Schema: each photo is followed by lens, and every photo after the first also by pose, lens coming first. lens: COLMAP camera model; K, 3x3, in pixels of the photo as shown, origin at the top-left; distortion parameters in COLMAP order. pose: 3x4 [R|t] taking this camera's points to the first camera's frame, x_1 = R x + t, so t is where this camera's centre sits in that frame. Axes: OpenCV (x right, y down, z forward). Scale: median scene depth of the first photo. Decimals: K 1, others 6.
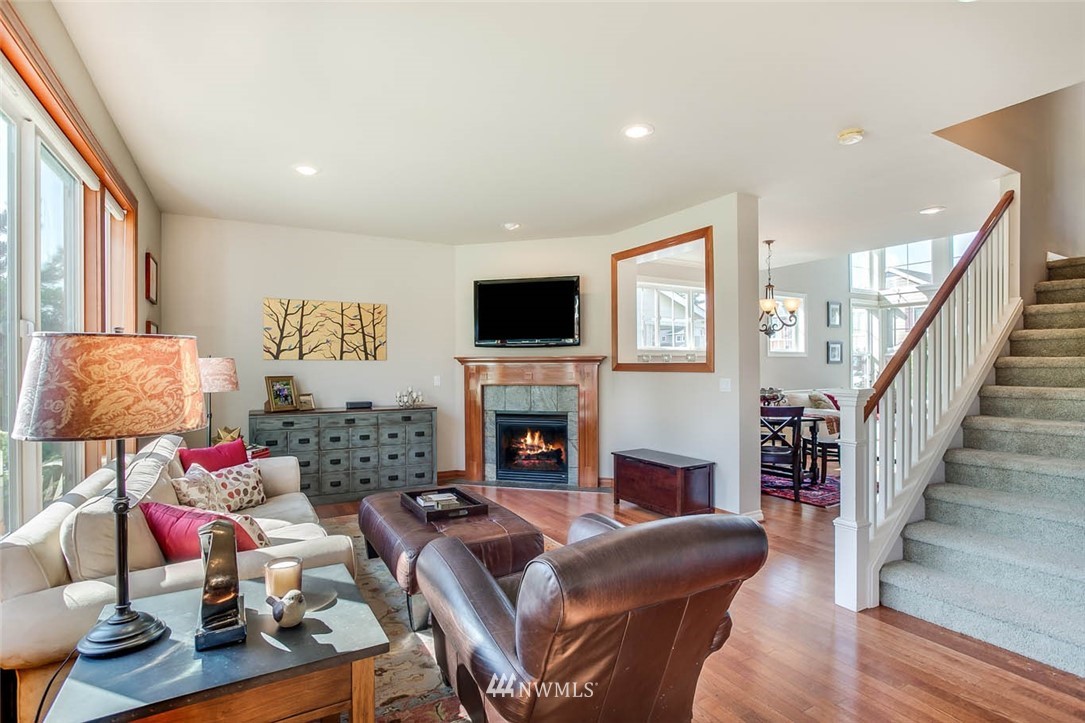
lens RADIAL K [[531.7, 0, 543.6], [0, 531.7, 363.2], [0, 0, 1]] dist [-0.038491, 0.013694]
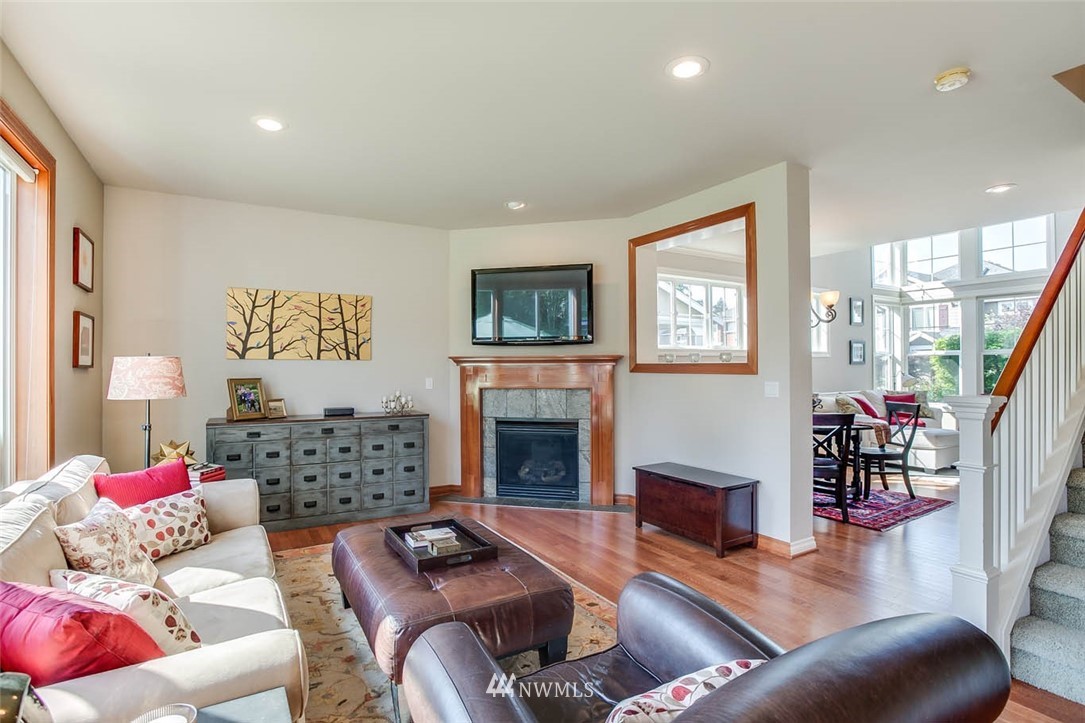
lens RADIAL K [[531.7, 0, 543.6], [0, 531.7, 363.2], [0, 0, 1]] dist [-0.038491, 0.013694]
pose [[0.999836, 0.000976, 0.018087, -0.030877], [-0.000956, 0.999999, -0.001116, 0.000446], [-0.018088, 0.001099, 0.999836, 0.134375]]
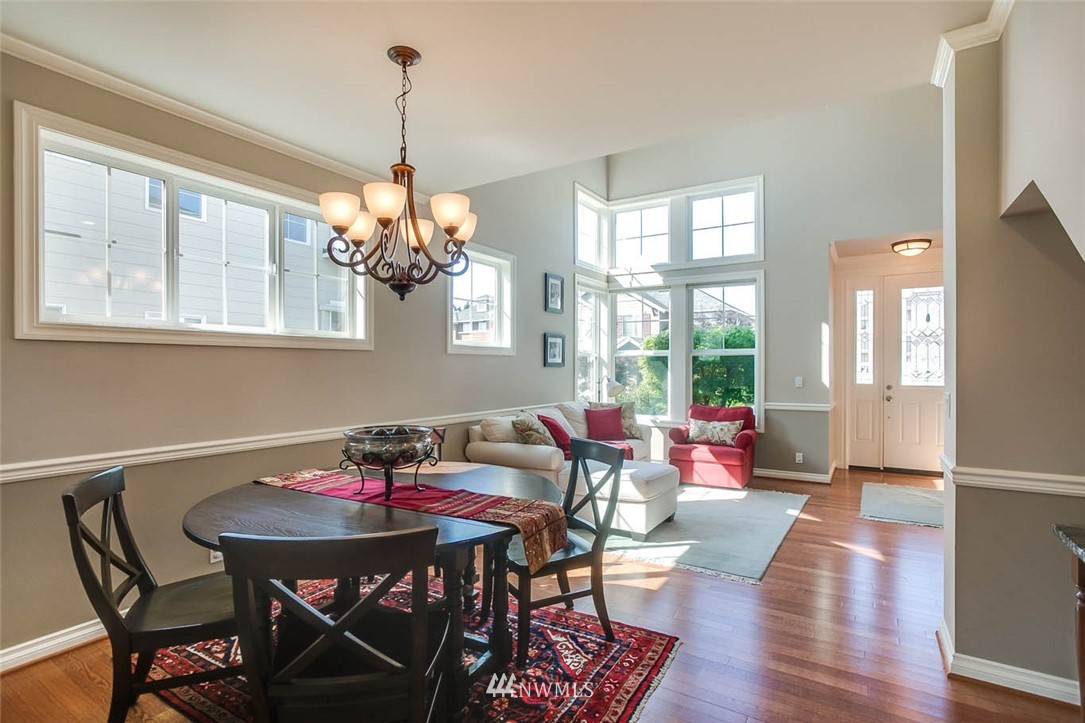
lens RADIAL K [[525.0, 0, 550.5], [0, 525.0, 360.2], [0, 0, 1]] dist [-0.019974, 0.000209]
pose [[0.881090, 0.013441, 0.472758, 0.384734], [-0.009316, 0.999895, -0.011066, 0.000012], [-0.472857, 0.005346, 0.881123, 0.682331]]
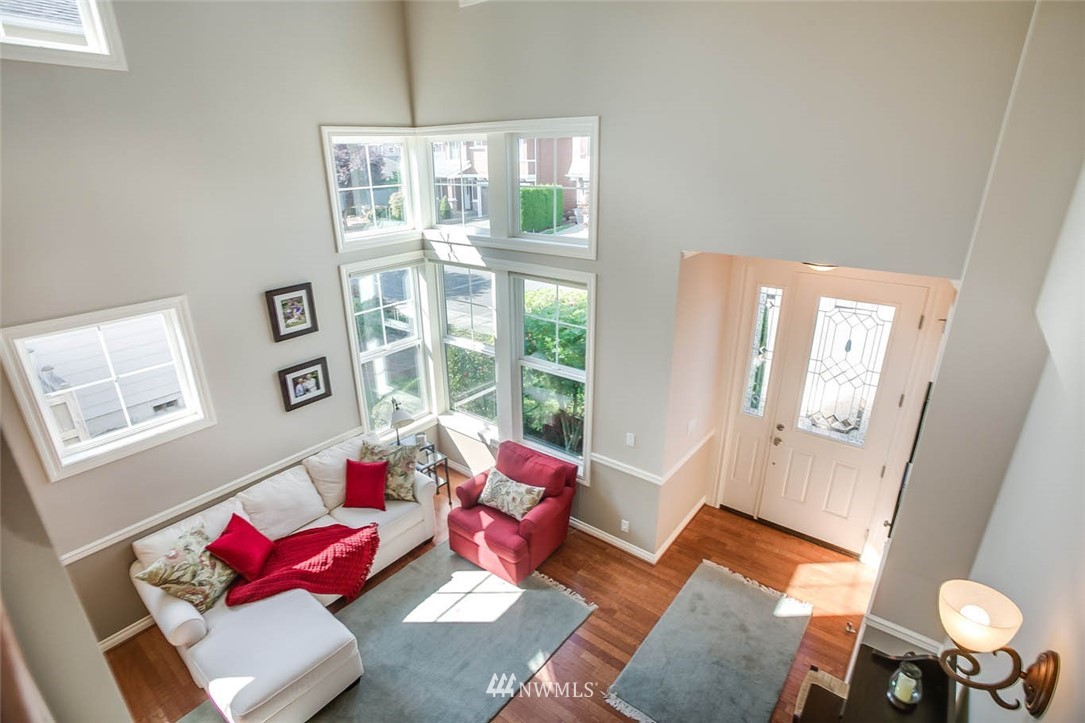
lens RADIAL K [[543.3, 0, 542.5], [0, 543.3, 361.5], [0, 0, 1]] dist [-0.058670, 0.014525]
pose [[0.927511, -0.130958, 0.350106, 0.972806], [-0.000806, 0.935918, 0.352217, -0.370932], [-0.373796, -0.326967, 0.867968, 0.780407]]
